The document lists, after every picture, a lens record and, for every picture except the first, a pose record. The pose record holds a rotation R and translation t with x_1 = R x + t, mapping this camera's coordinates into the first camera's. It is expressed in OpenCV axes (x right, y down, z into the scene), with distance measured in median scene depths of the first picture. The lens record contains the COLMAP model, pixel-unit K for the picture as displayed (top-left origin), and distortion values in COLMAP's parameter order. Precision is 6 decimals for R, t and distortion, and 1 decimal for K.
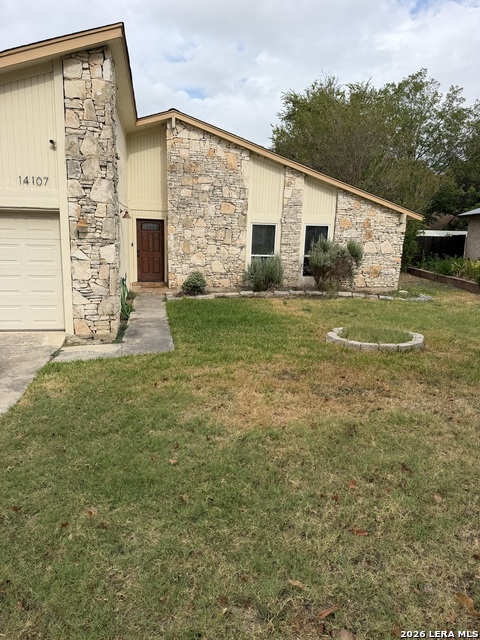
lens RADIAL K [[454.3, 0, 240.9], [0, 454.3, 321.4], [0, 0, 1]] dist [0.077772, -0.002794]
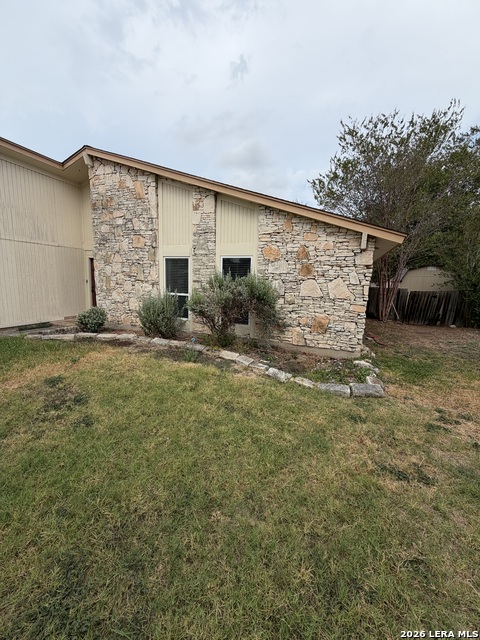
lens RADIAL K [[253.2, 0, 238.3], [0, 253.2, 319.8], [0, 0, 1]] dist [-0.000513, 0.000037]
pose [[0.847645, 0.080588, -0.524408, 0.411672], [-0.121845, 0.991548, -0.044574, -0.091701], [0.516383, 0.101680, 0.850300, 0.672525]]
